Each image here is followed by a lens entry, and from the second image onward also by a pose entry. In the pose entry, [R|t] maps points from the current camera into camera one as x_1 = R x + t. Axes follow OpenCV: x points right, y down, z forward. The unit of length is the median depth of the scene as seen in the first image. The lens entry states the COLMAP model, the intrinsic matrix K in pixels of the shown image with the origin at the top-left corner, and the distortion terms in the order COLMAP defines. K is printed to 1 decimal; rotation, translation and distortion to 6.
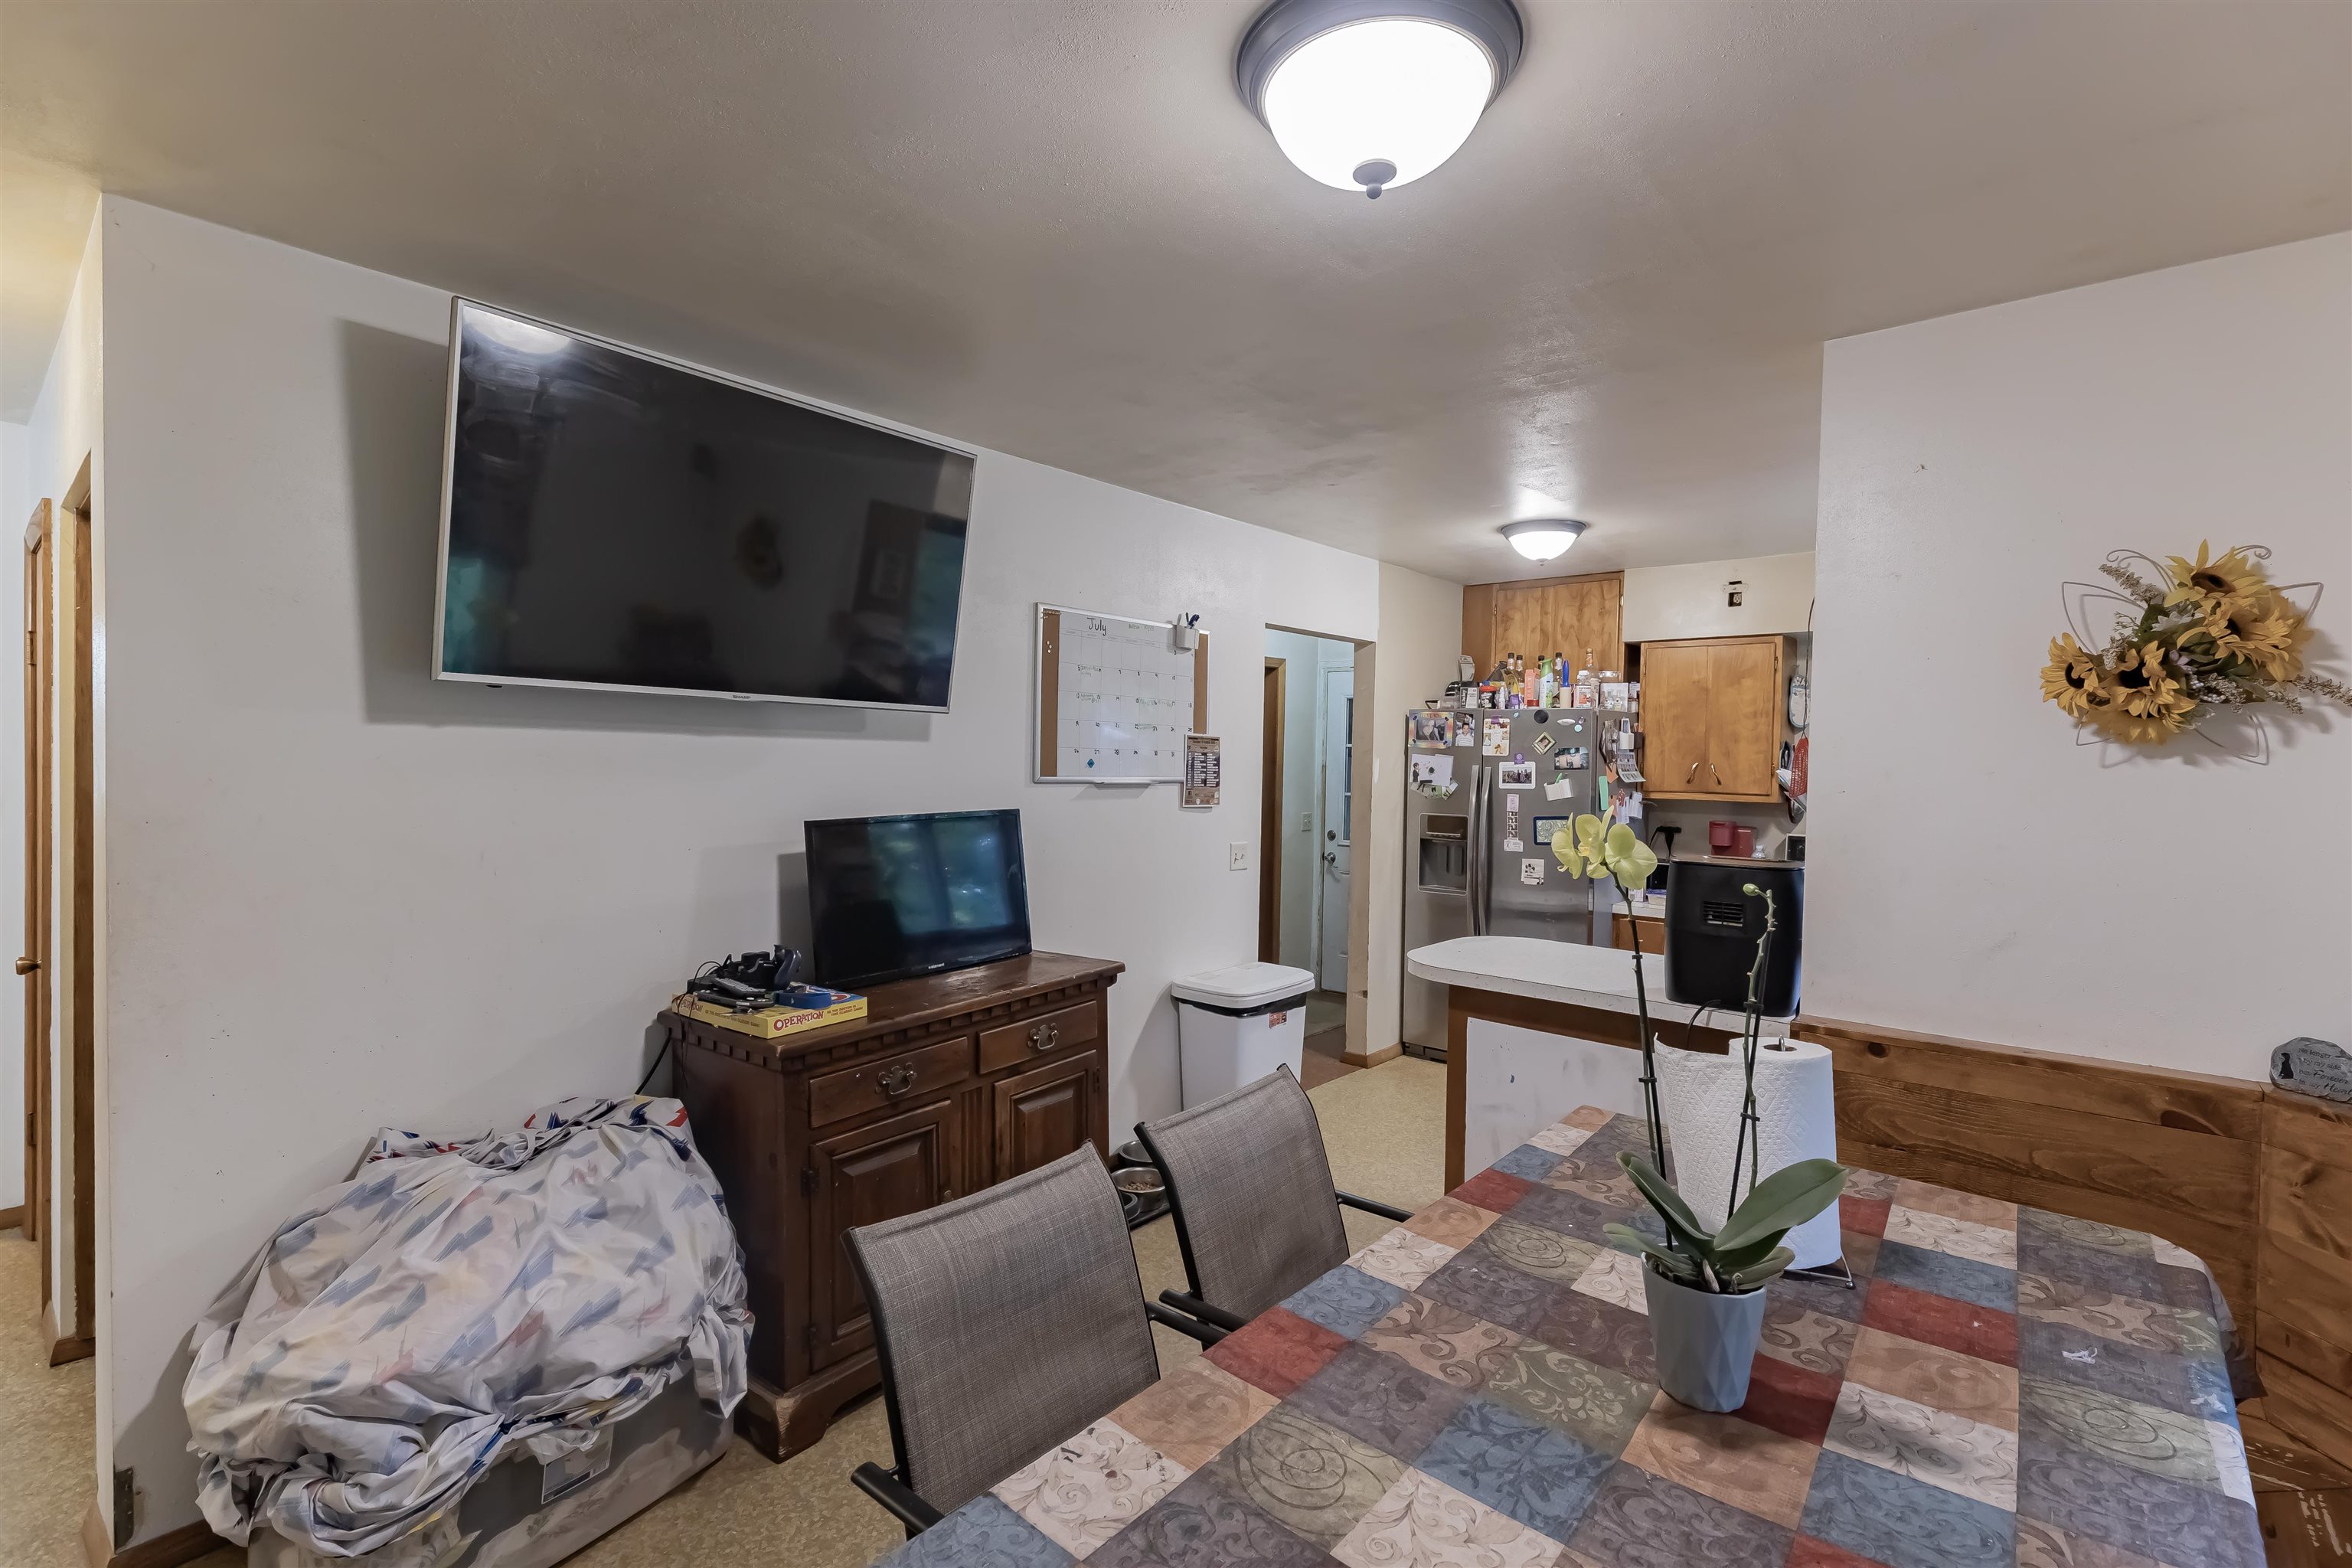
lens RADIAL K [[1063.4, 0, 1173.2], [0, 1063.4, 776.0], [0, 0, 1]] dist [0.003473, -0.001368]
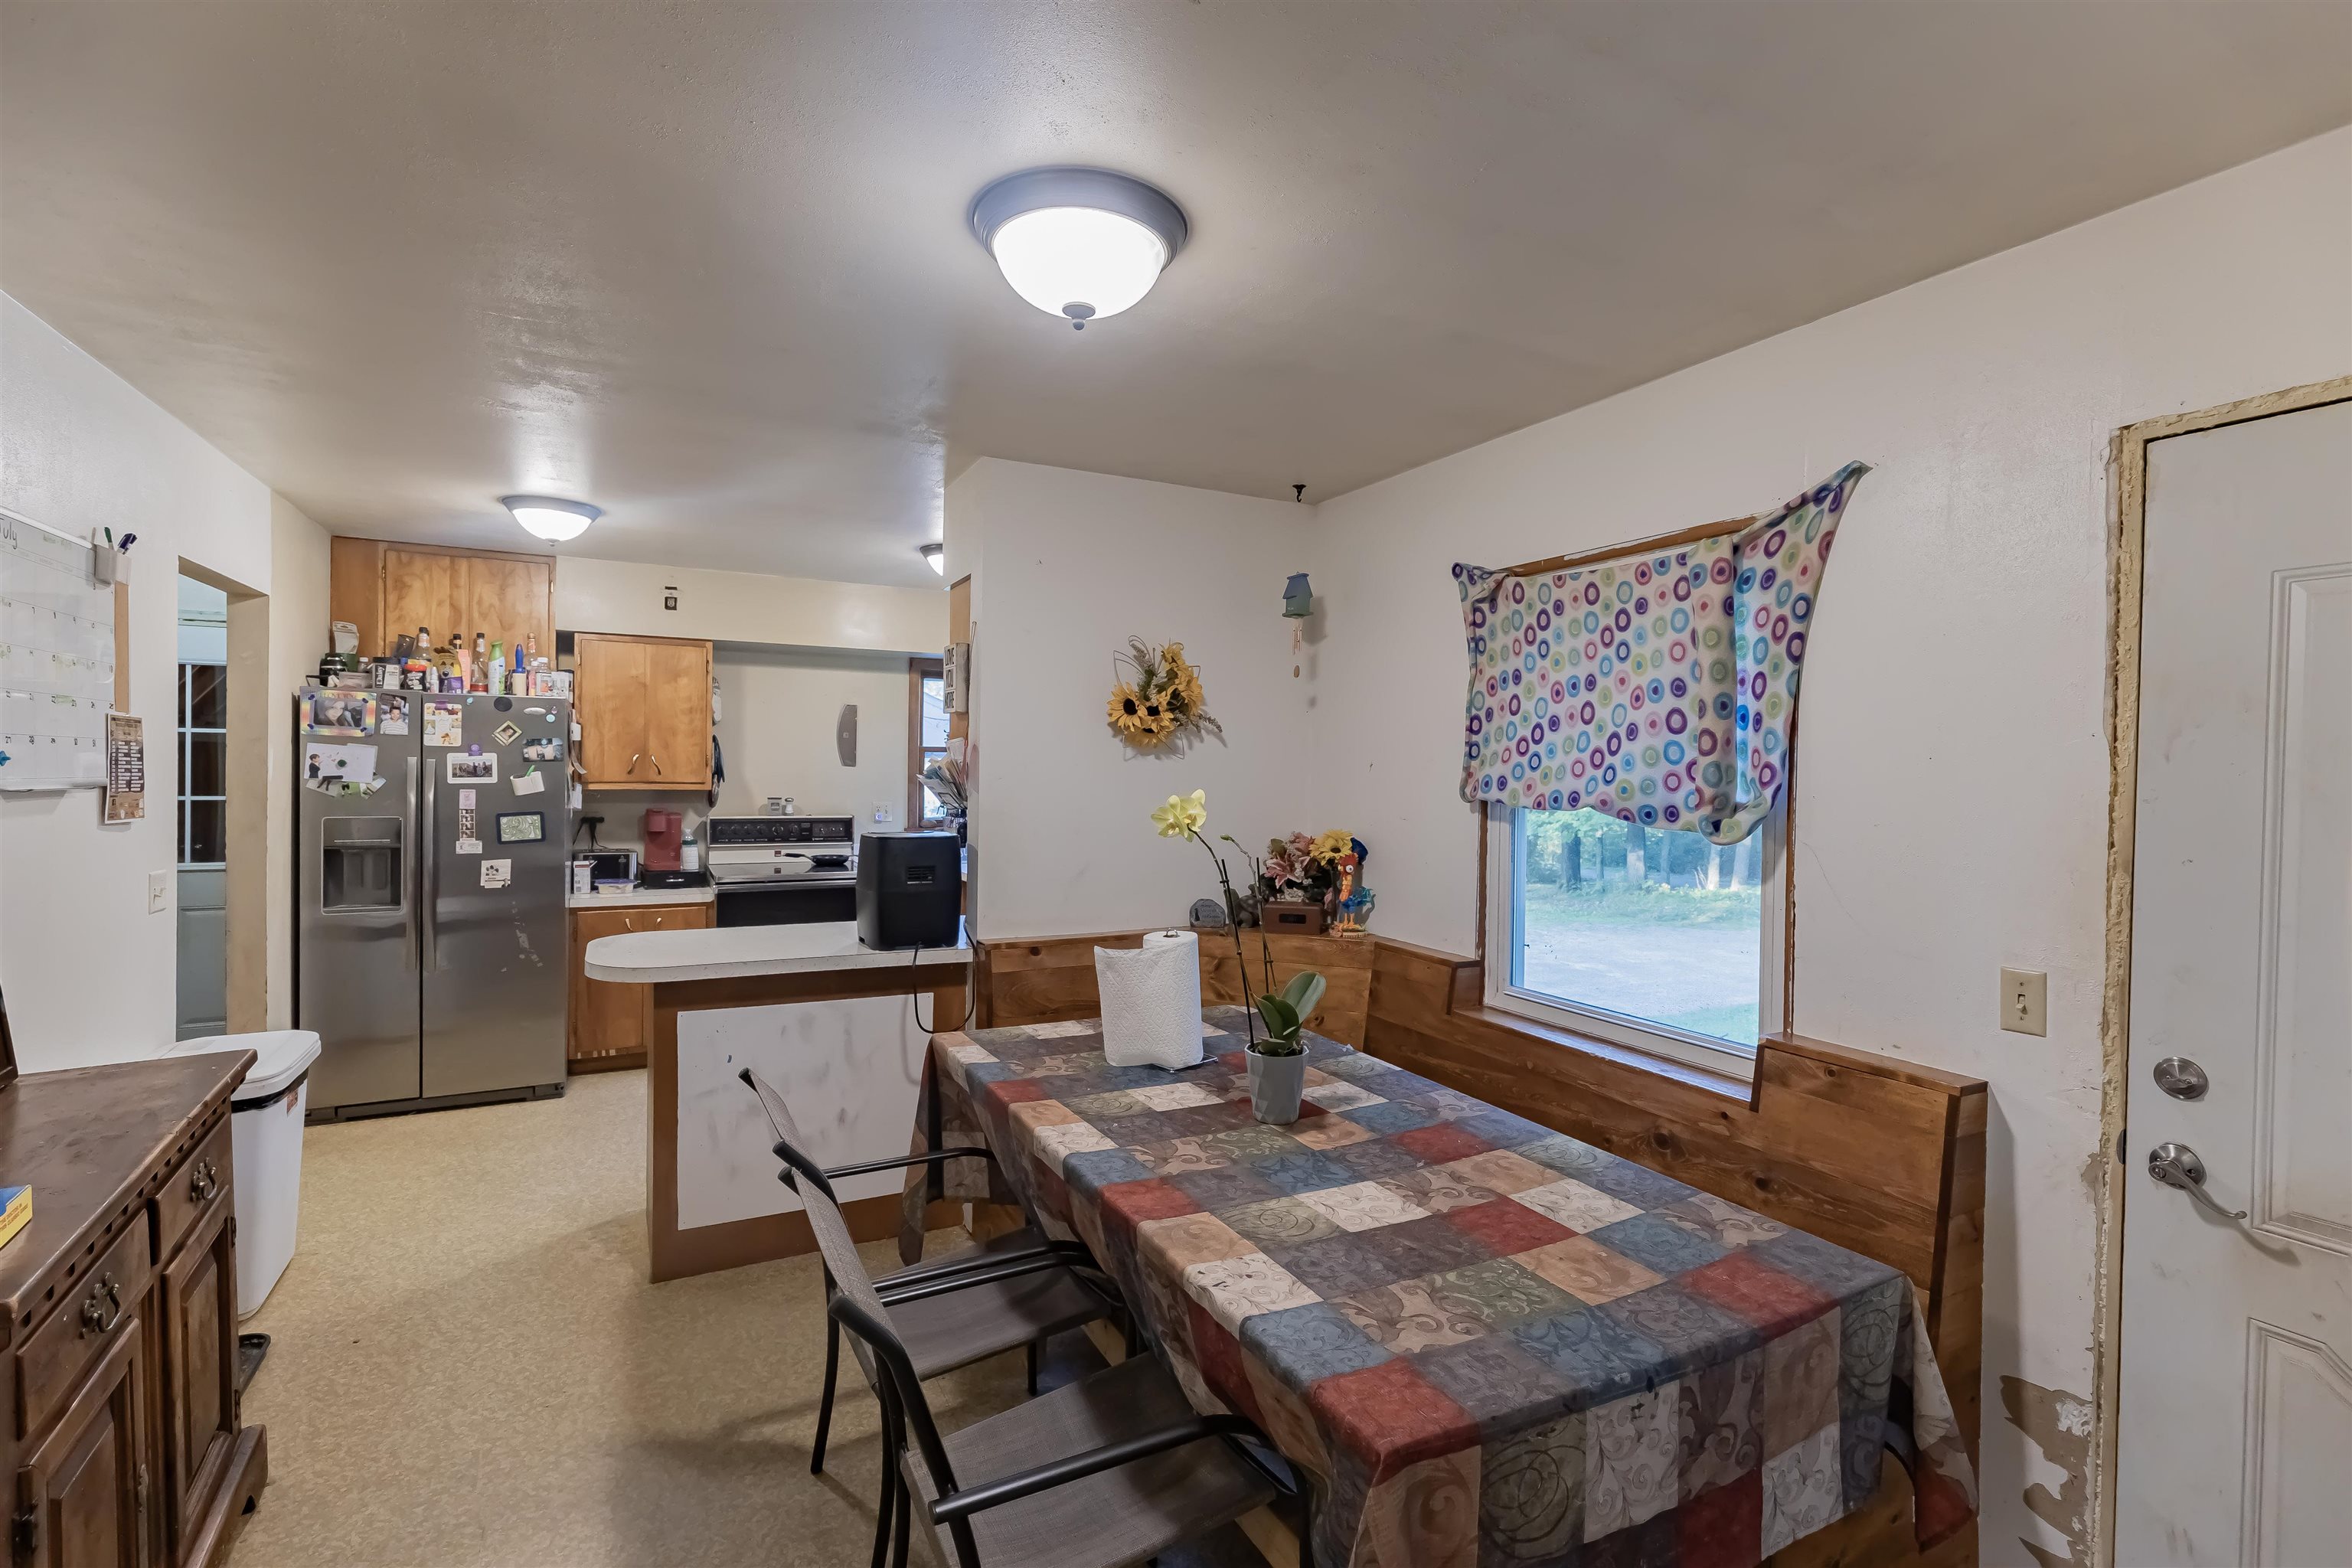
lens RADIAL K [[1063.4, 0, 1173.2], [0, 1063.4, 776.0], [0, 0, 1]] dist [0.003473, -0.001368]
pose [[0.377973, -0.019147, 0.925619, -0.288313], [0.007456, 0.999817, 0.017637, -0.005691], [-0.925787, 0.000235, 0.378046, 0.117918]]
